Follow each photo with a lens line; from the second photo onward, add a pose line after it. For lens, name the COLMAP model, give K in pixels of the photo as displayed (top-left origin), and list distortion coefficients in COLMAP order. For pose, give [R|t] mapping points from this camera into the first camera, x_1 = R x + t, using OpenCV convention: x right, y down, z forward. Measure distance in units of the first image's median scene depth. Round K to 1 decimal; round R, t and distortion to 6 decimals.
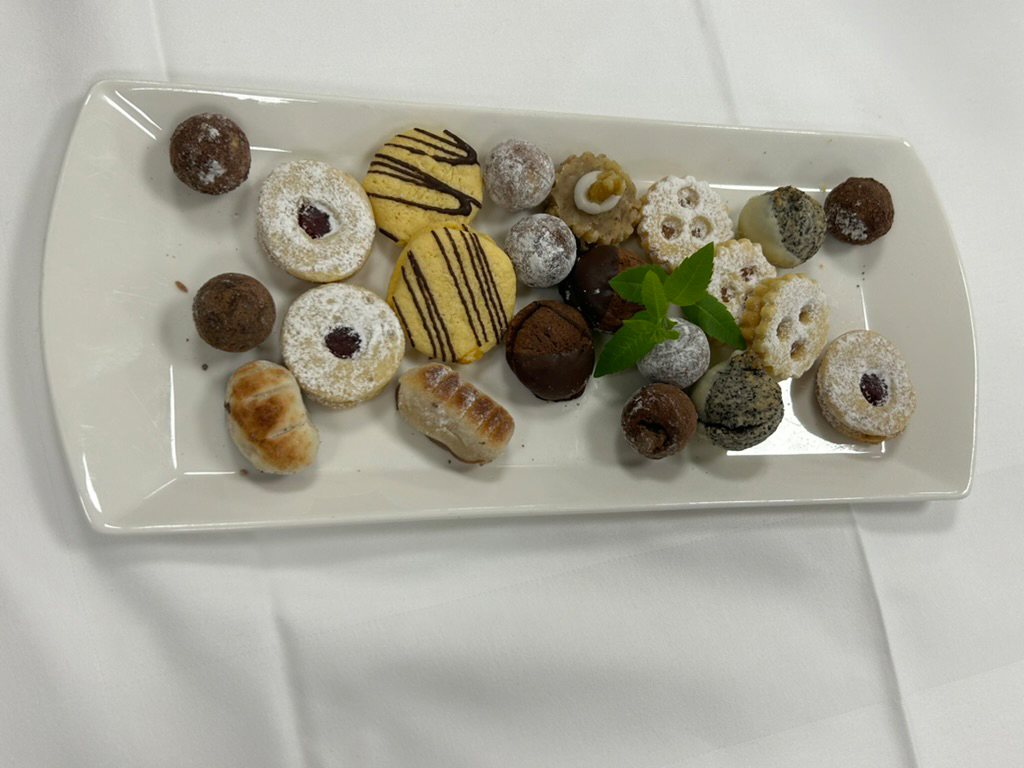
lens RADIAL K [[1073.9, 0, 511.2], [0, 1073.9, 383.5], [0, 0, 1]] dist [0.098667, 0.000000]
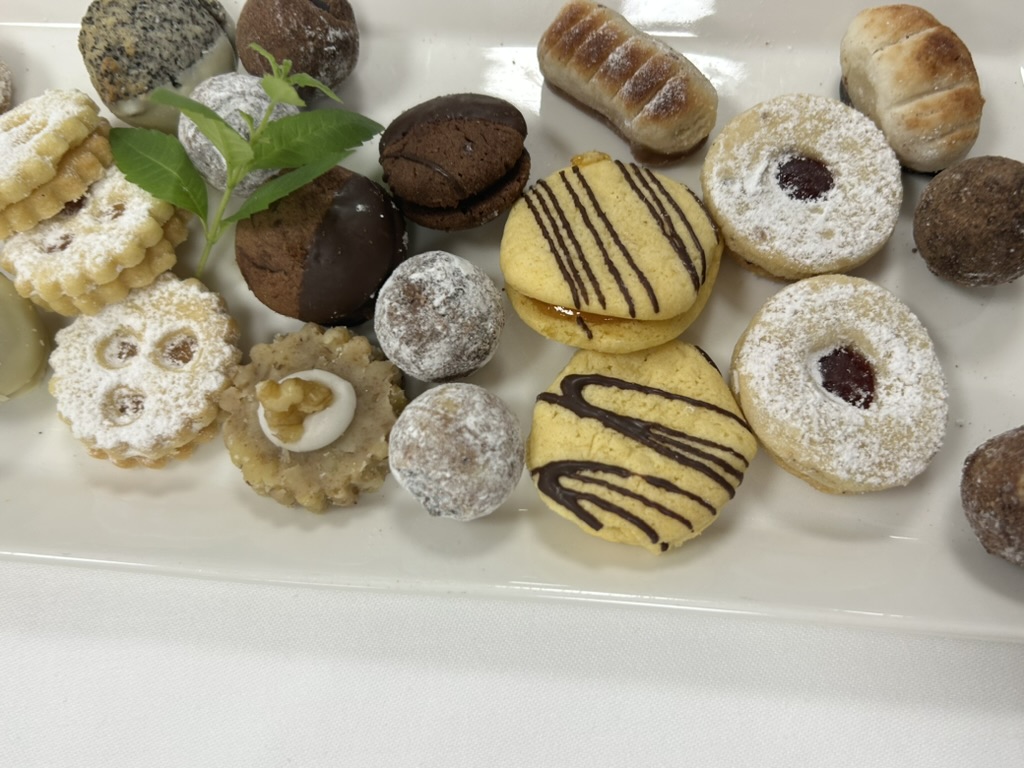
lens RADIAL K [[898.3, 0, 526.5], [0, 898.3, 369.8], [0, 0, 1]] dist [0.087050, -0.230099]
pose [[-0.959995, -0.215583, -0.178700, 0.065429], [0.095186, -0.851412, 0.515788, -0.406462], [-0.263342, 0.478145, 0.837872, 0.641149]]
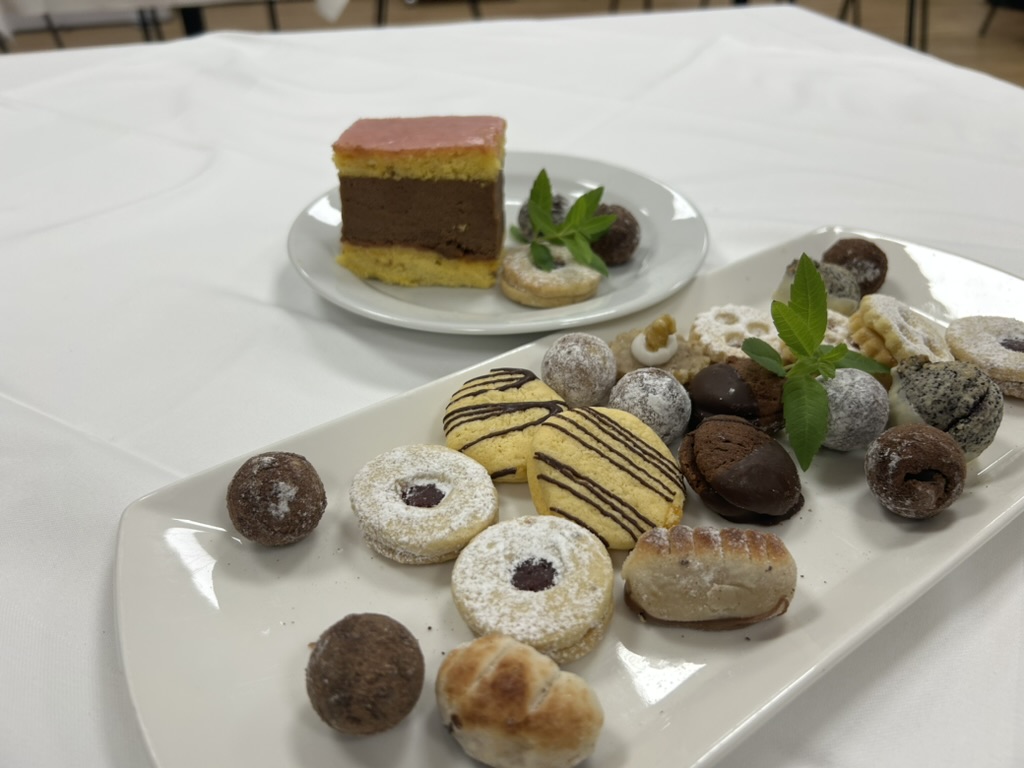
lens RADIAL K [[799.2, 0, 520.5], [0, 799.2, 366.4], [0, 0, 1]] dist [0.084277, -0.178070]
pose [[0.813941, -0.526315, 0.245952, -0.219597], [0.566822, 0.626677, -0.534779, 0.161787], [0.127330, 0.574689, 0.808405, 0.446139]]
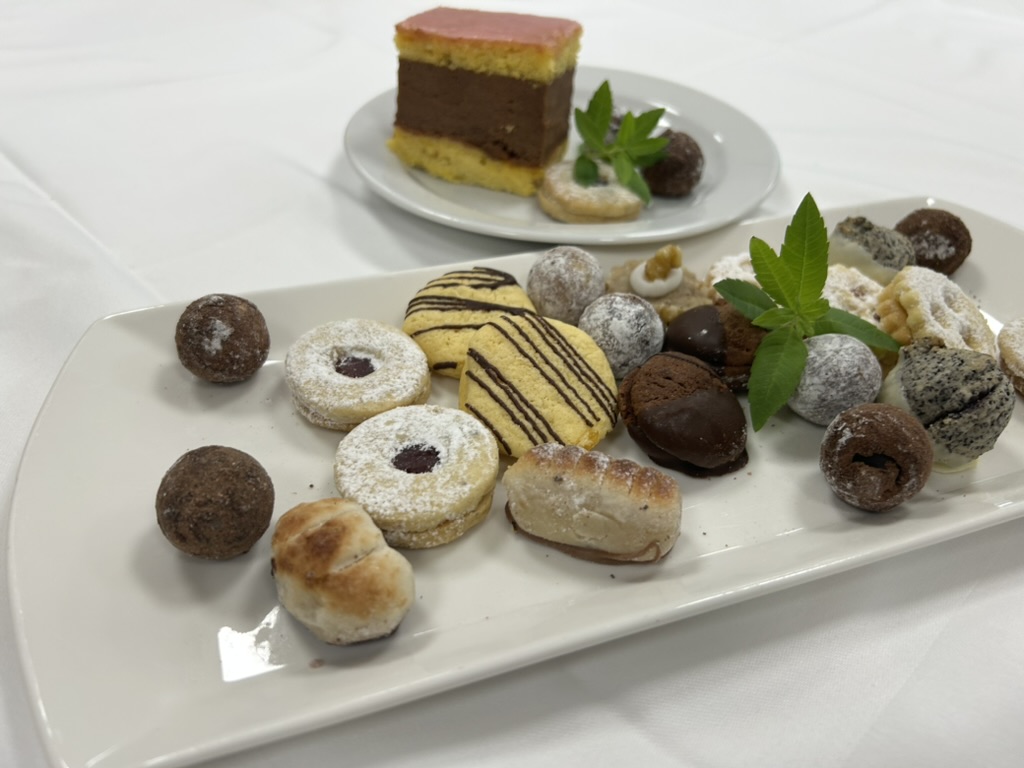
lens RADIAL K [[799.2, 0, 511.6], [0, 799.2, 362.4], [0, 0, 1]] dist [0.084277, -0.178070]
pose [[0.934600, -0.353893, 0.035823, -0.088085], [0.306404, 0.749825, -0.586413, 0.251461], [0.180666, 0.559037, 0.809220, 0.509997]]
